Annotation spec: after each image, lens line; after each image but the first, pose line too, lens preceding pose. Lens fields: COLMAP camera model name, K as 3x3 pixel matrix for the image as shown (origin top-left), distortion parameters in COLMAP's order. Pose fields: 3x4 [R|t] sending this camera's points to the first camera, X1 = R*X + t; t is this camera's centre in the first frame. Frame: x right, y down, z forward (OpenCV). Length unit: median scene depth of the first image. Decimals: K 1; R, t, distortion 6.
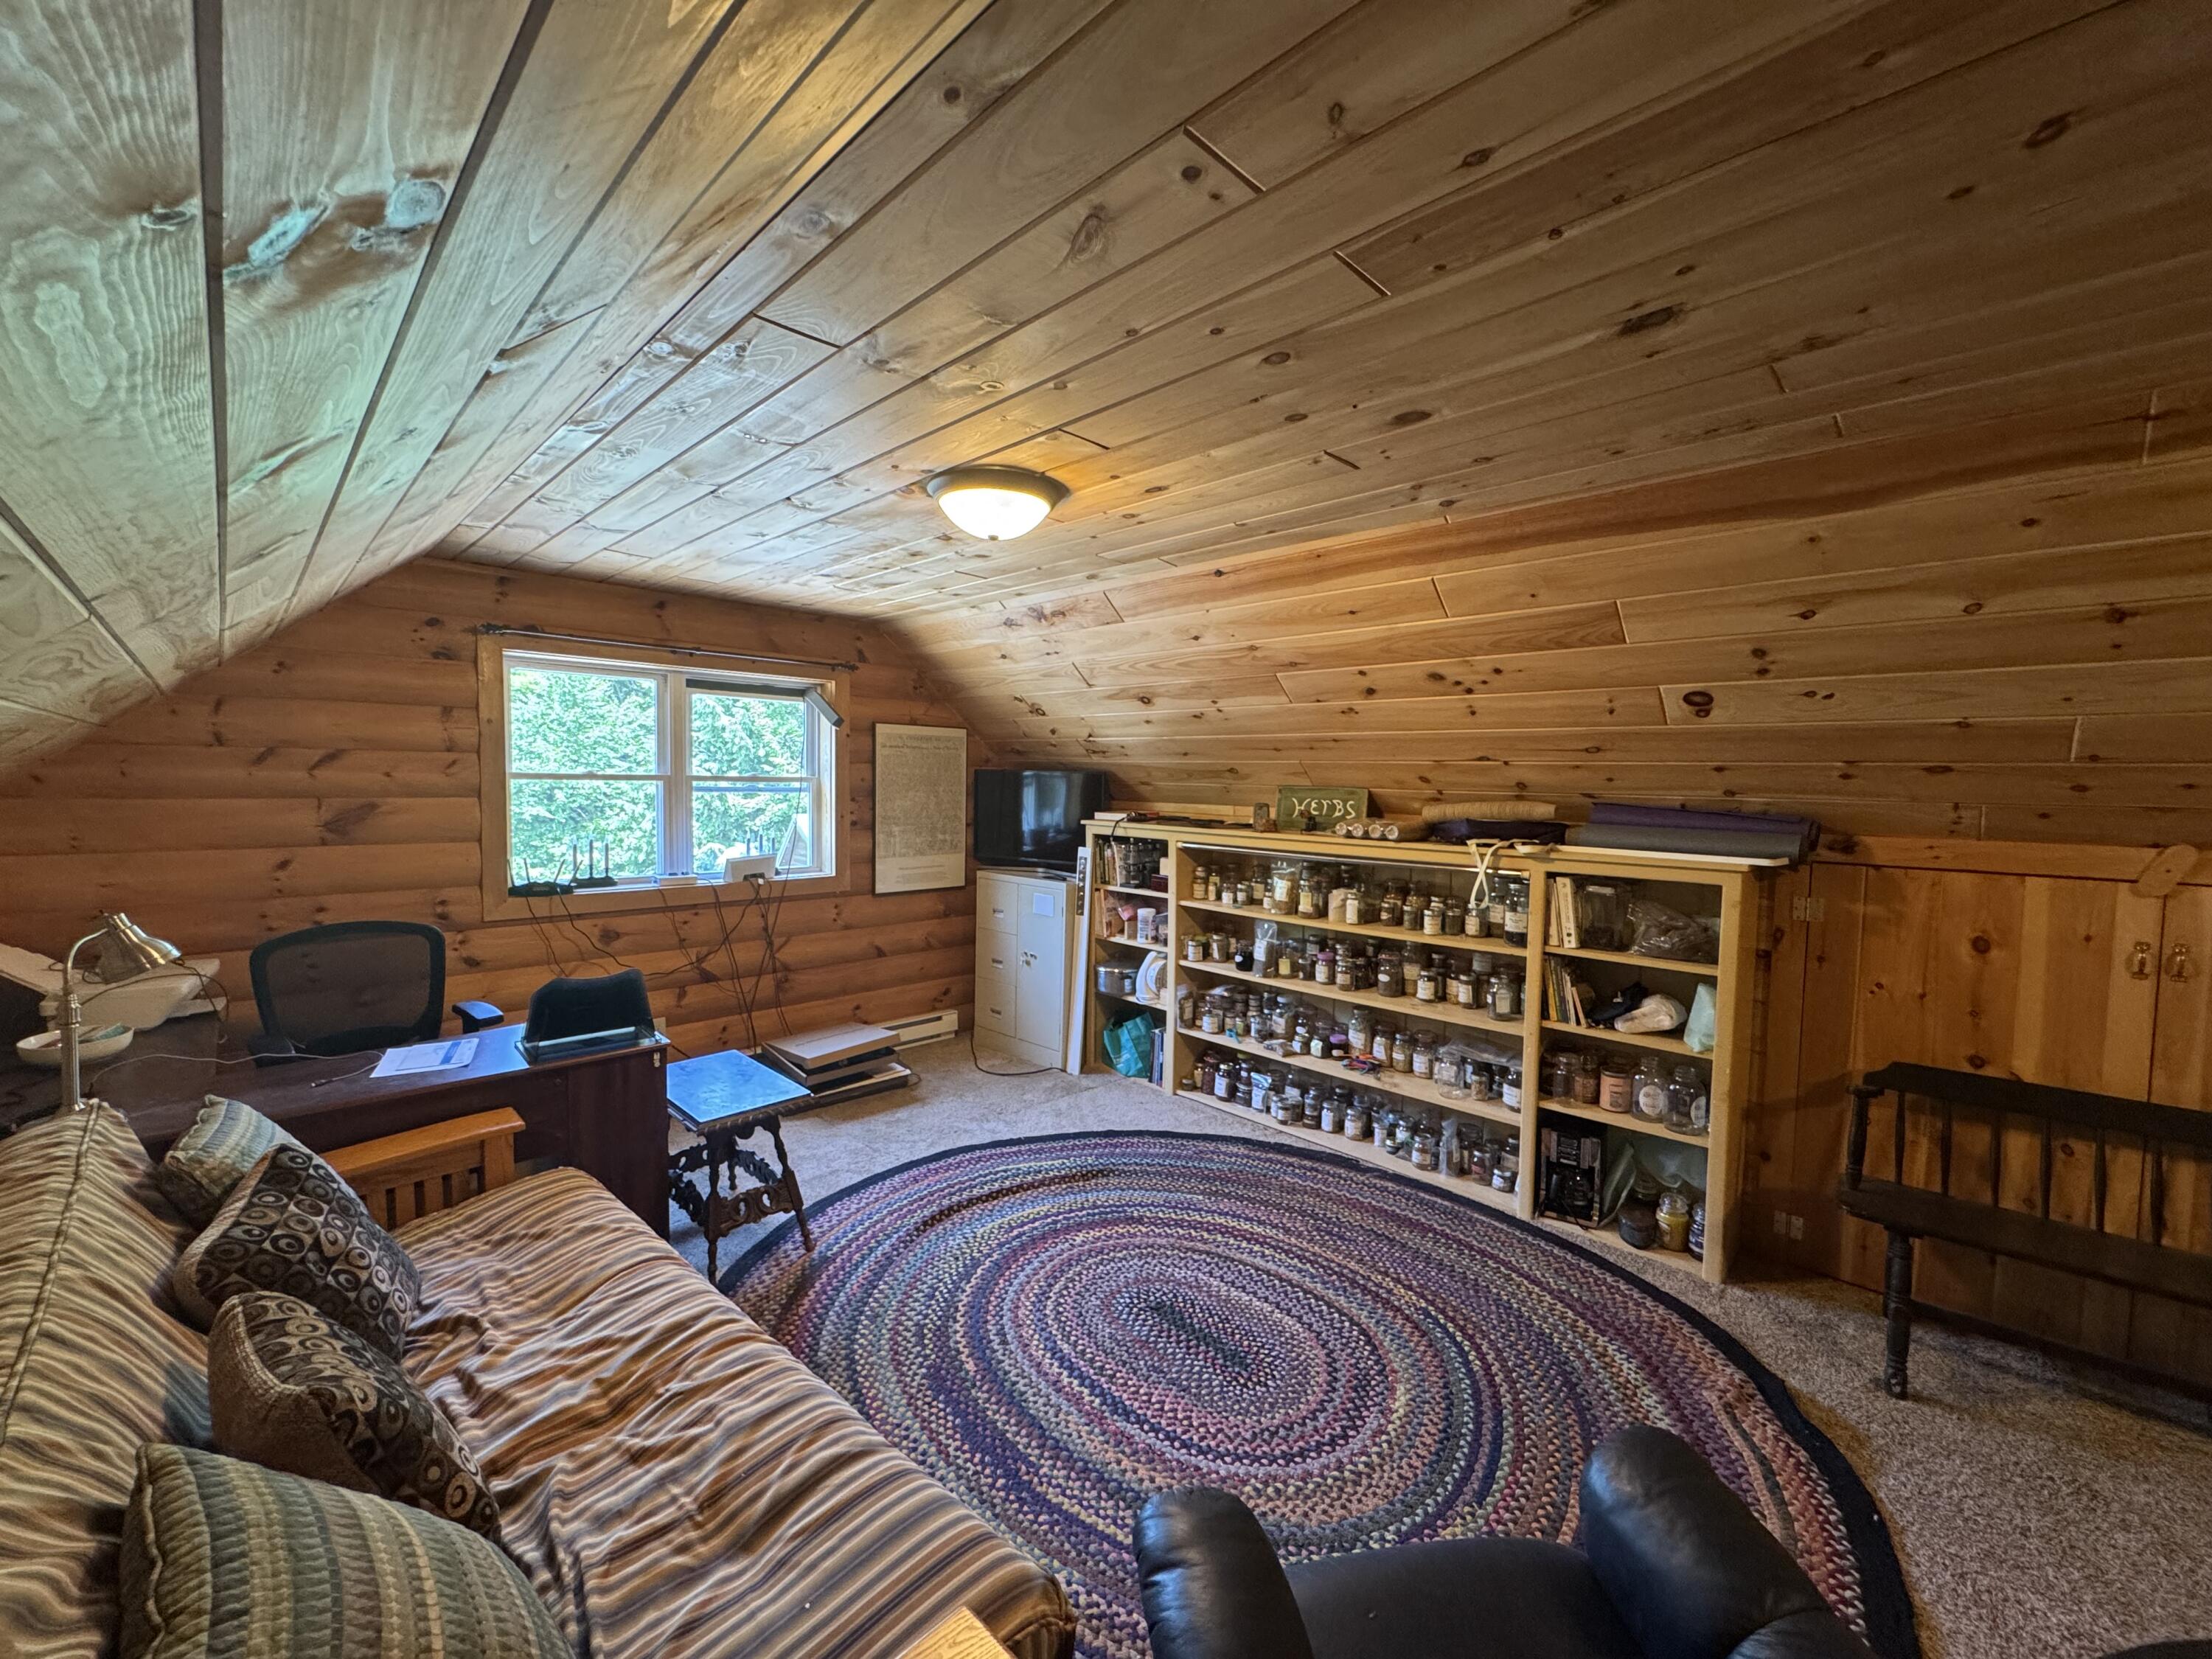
lens RADIAL K [[883.8, 0, 1106.6], [0, 883.8, 824.9], [0, 0, 1]] dist [-0.001259, -0.000164]
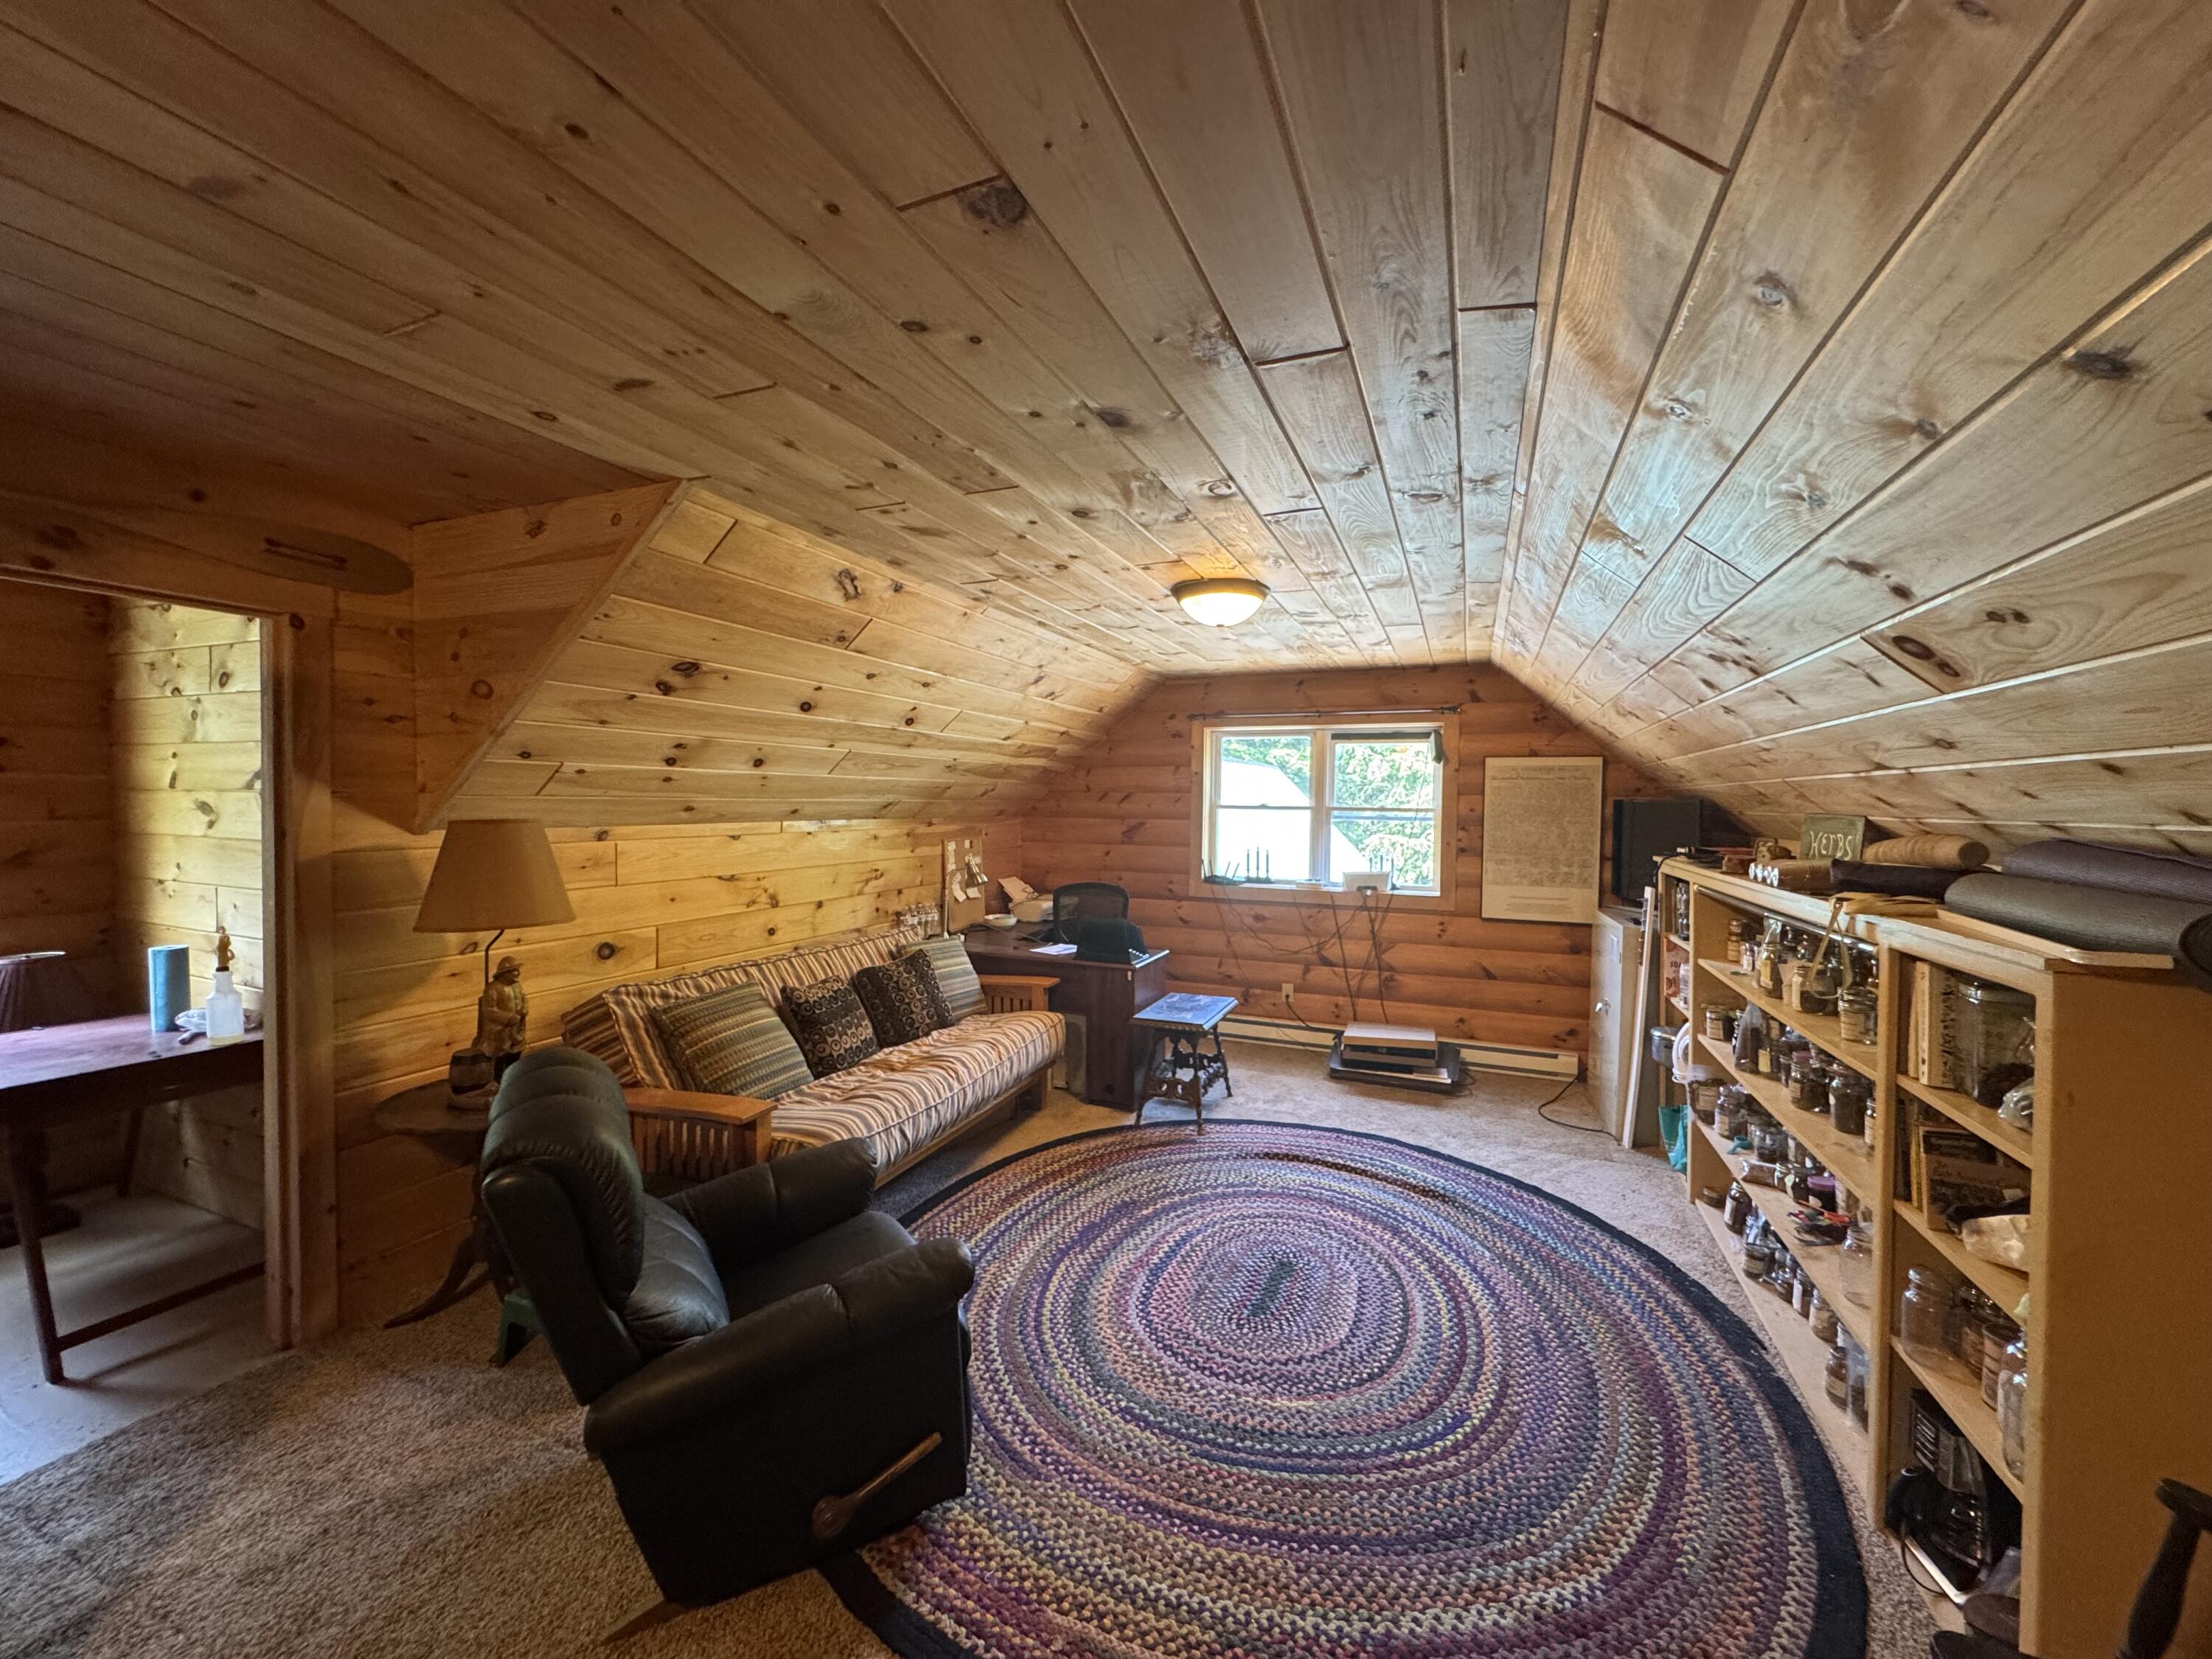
lens RADIAL K [[883.8, 0, 1107.6], [0, 883.8, 824.2], [0, 0, 1]] dist [-0.001259, -0.000164]
pose [[0.380555, 0.009426, -0.924710, 0.739176], [-0.054546, 0.998436, -0.012271, 0.004751], [0.923148, 0.055109, 0.380474, 0.235753]]
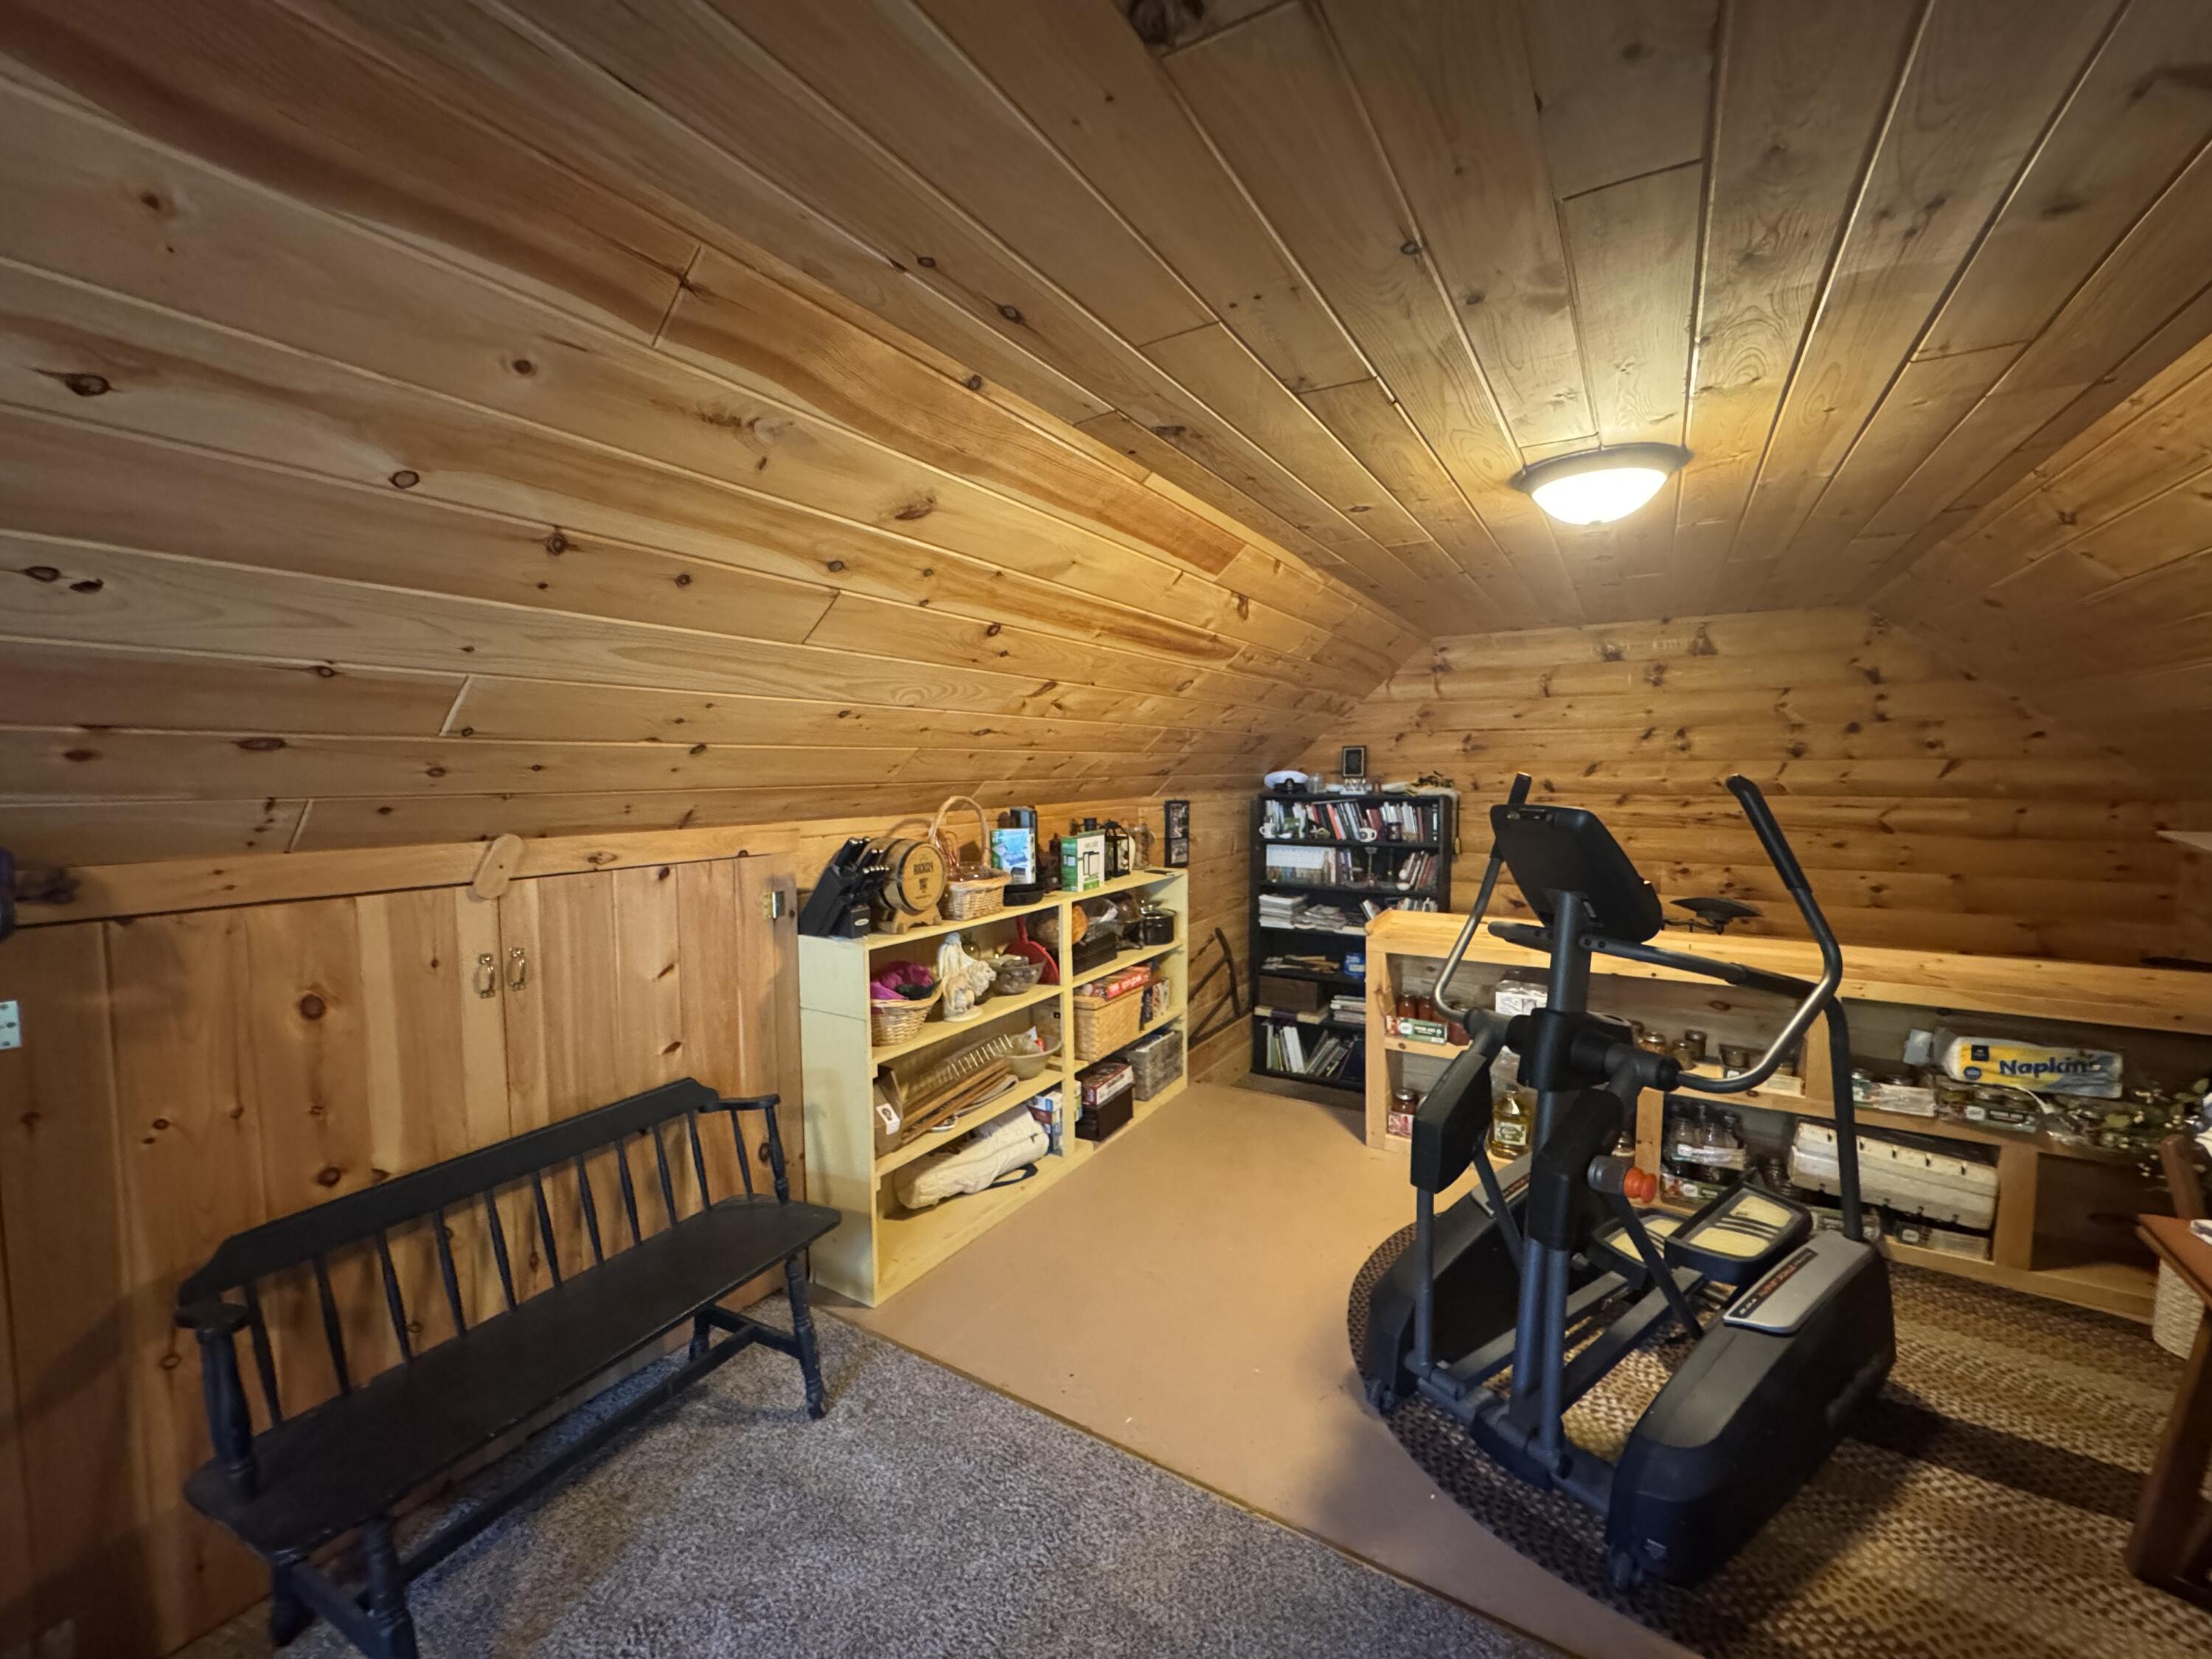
lens RADIAL K [[883.8, 0, 1104.7], [0, 883.8, 825.2], [0, 0, 1]] dist [-0.001259, -0.000164]
pose [[-0.226646, -0.072920, 0.971244, 0.135687], [0.051474, 0.994903, 0.086708, -0.018433], [-0.972616, 0.069646, -0.221737, 0.352633]]
